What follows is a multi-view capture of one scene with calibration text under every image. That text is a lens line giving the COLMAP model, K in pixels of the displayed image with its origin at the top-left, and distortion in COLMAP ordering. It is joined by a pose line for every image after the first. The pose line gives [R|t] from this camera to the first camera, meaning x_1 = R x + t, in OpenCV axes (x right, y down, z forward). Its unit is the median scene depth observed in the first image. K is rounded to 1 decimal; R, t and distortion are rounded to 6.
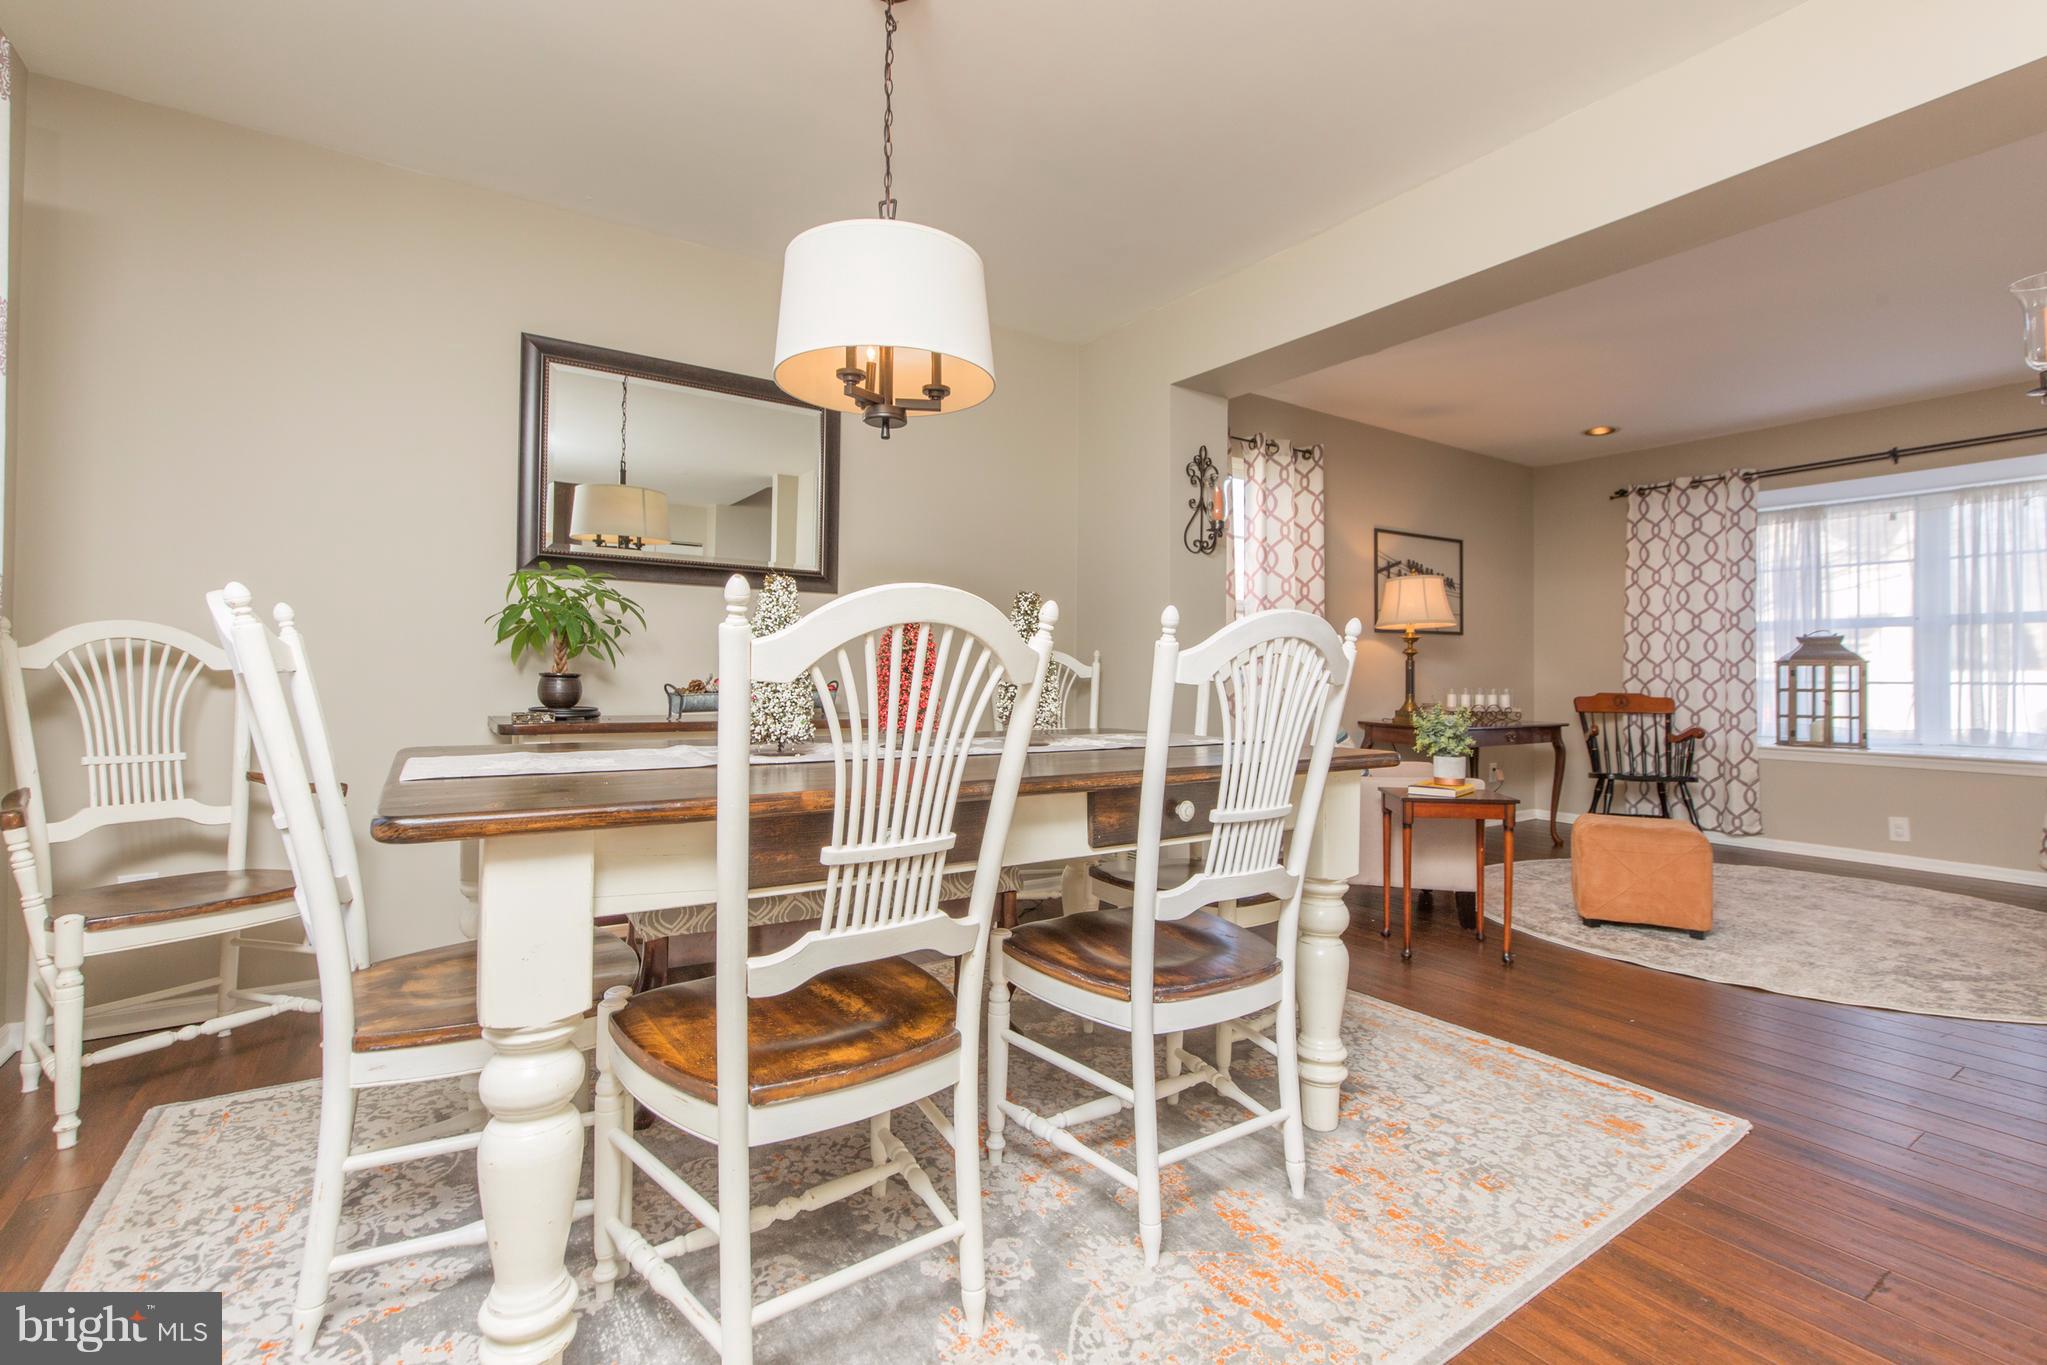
lens RADIAL K [[915.5, 0, 1036.9], [0, 915.5, 663.4], [0, 0, 1]] dist [-0.001012, -0.000680]
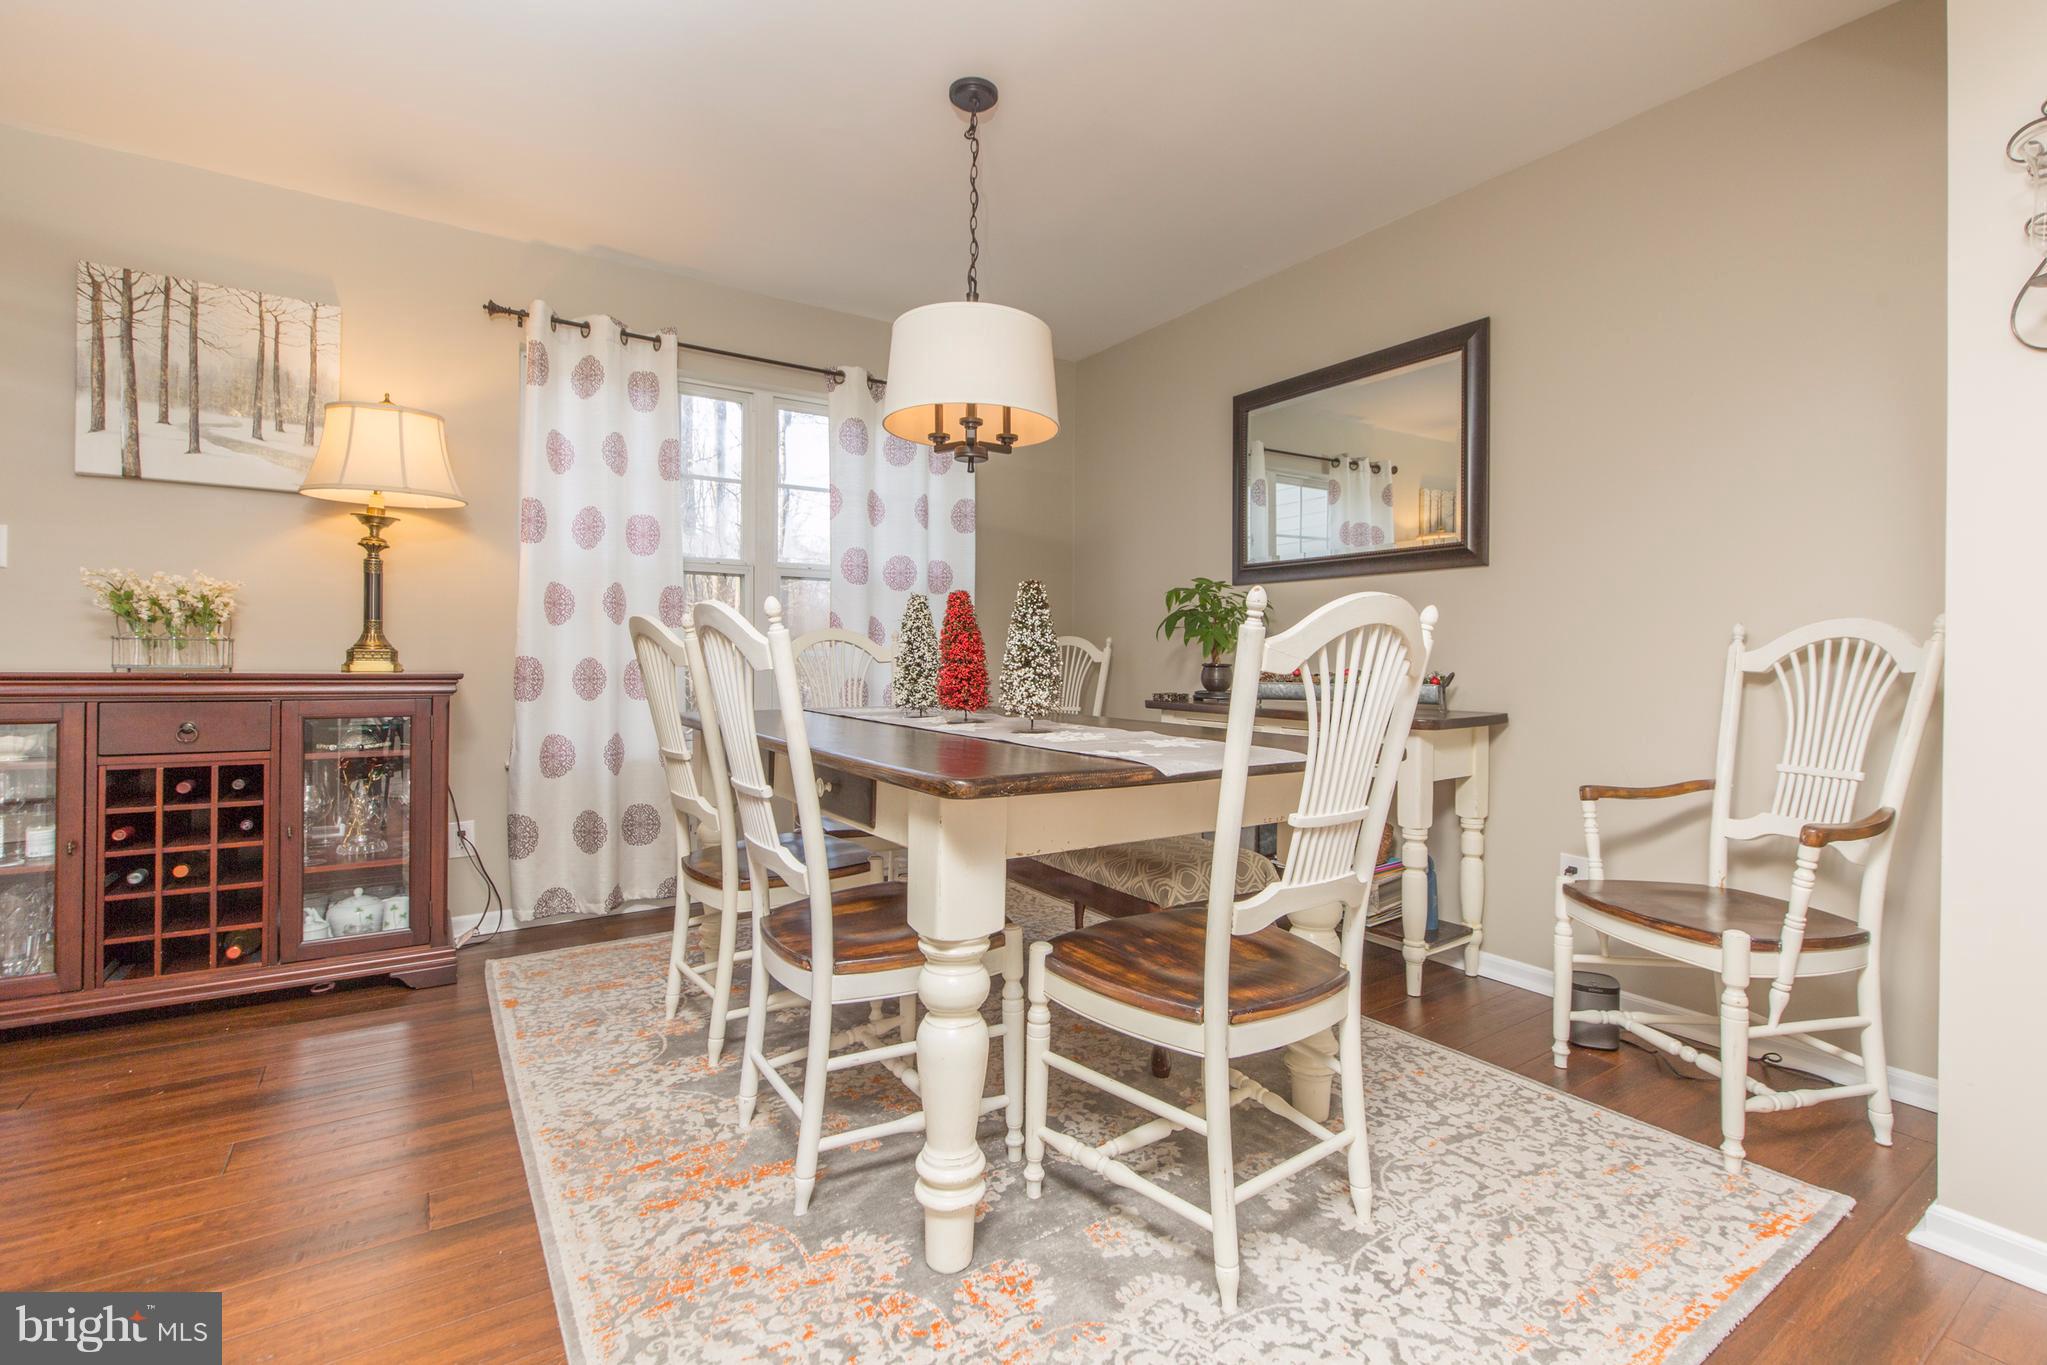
lens RADIAL K [[915.5, 0, 1036.9], [0, 915.5, 663.4], [0, 0, 1]] dist [-0.001012, -0.000680]
pose [[-0.002969, -0.003839, -0.999988, 0.634918], [0.008016, 0.999960, -0.003862, 0.011438], [0.999963, -0.008027, -0.002938, 0.645011]]
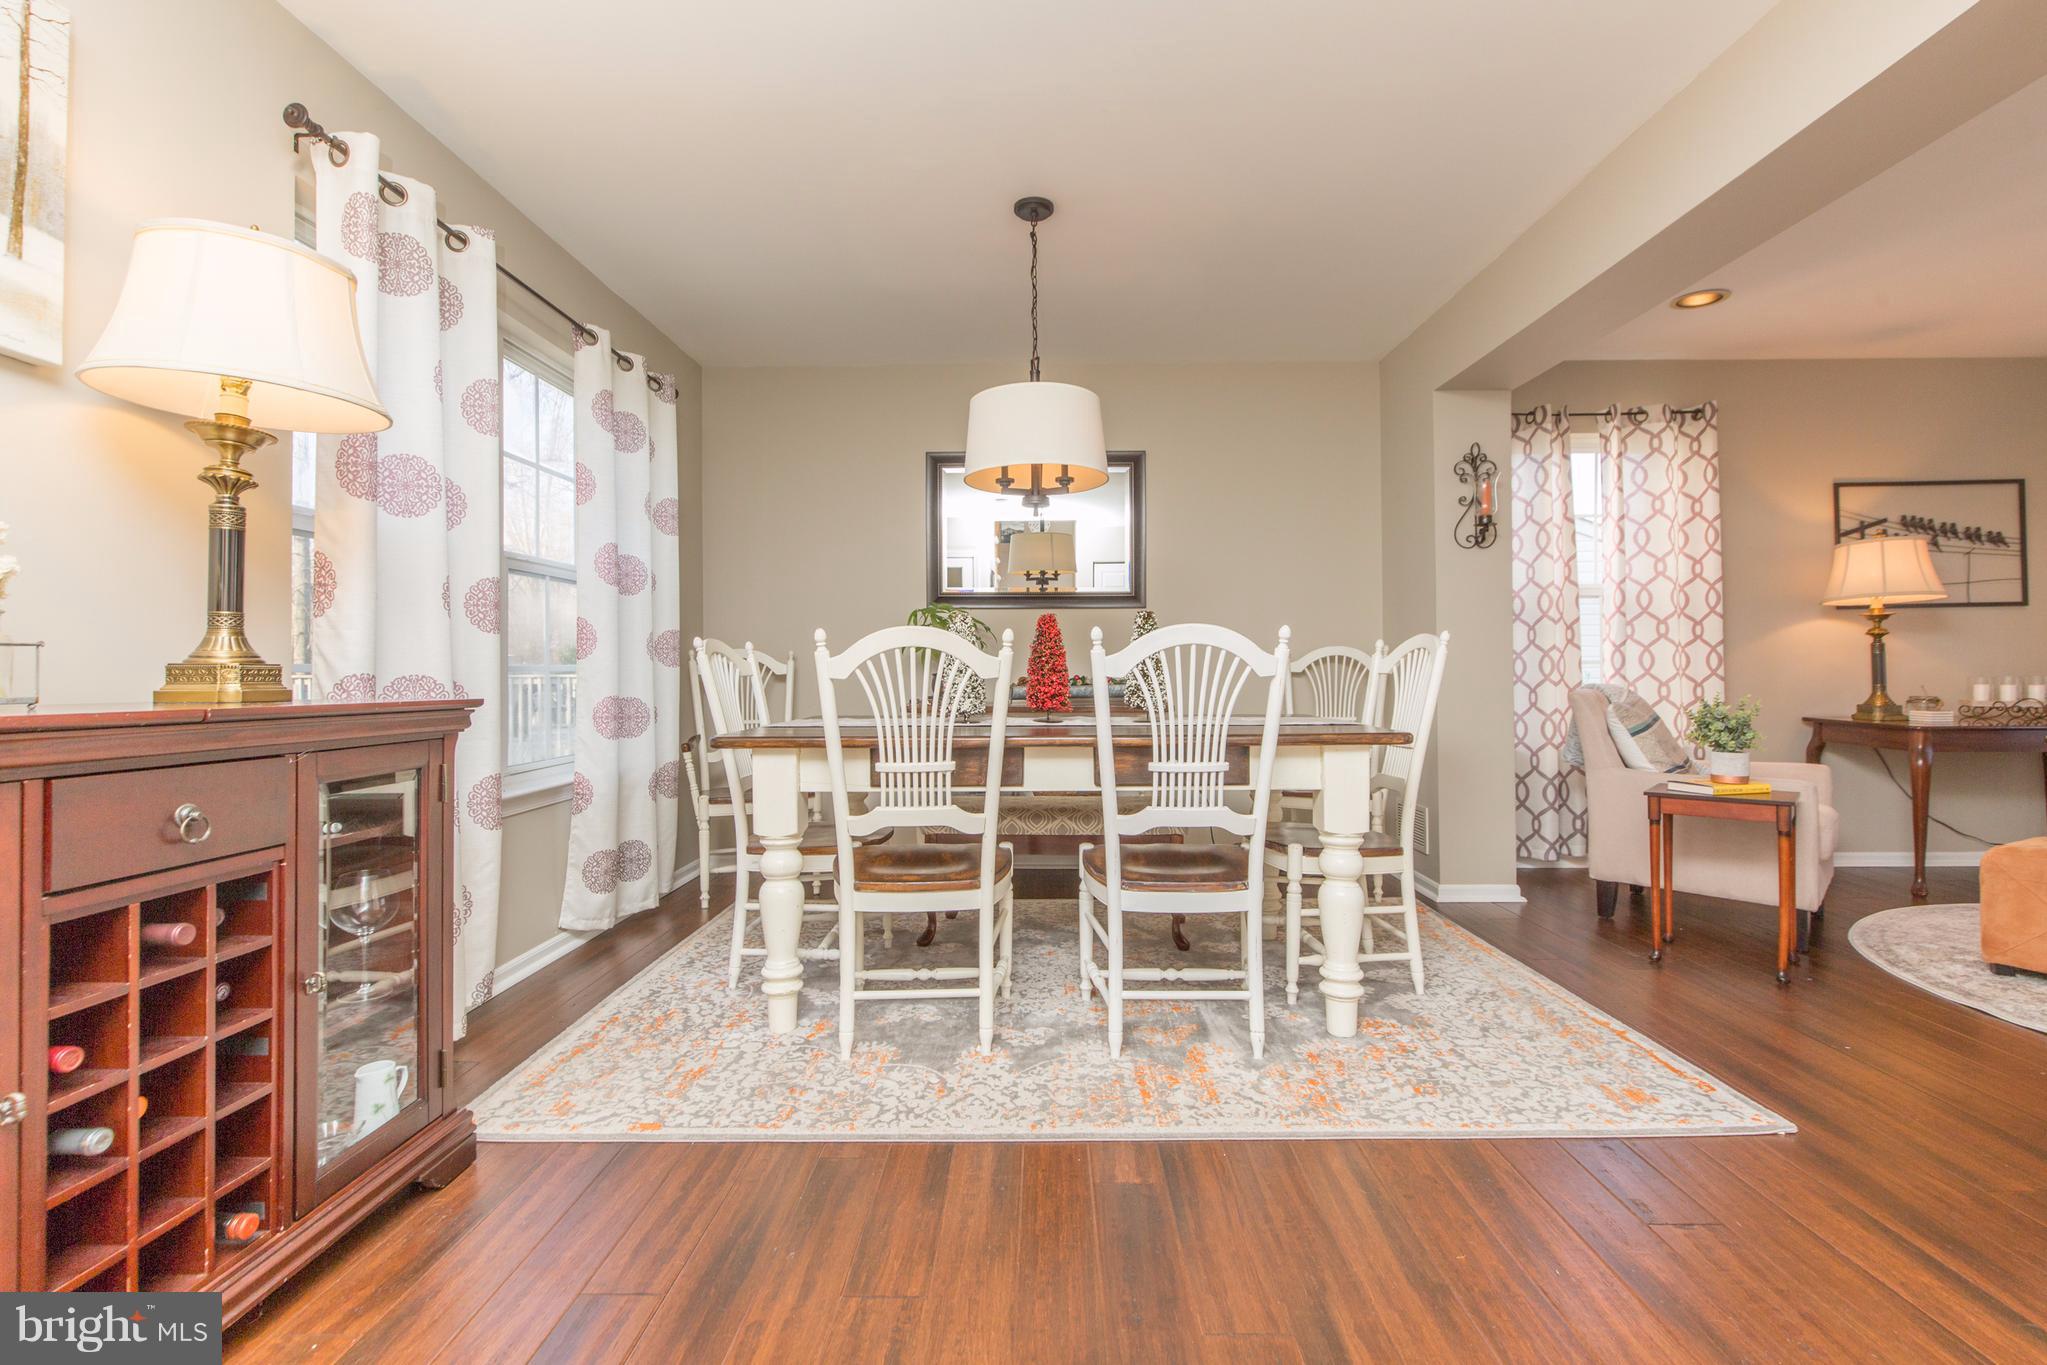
lens RADIAL K [[915.5, 0, 1036.9], [0, 915.5, 663.4], [0, 0, 1]] dist [-0.001012, -0.000680]
pose [[0.819940, -0.018891, -0.572137, 0.411126], [0.021913, 0.999759, -0.001606, 0.000076], [0.572029, -0.011220, 0.820156, -0.142545]]
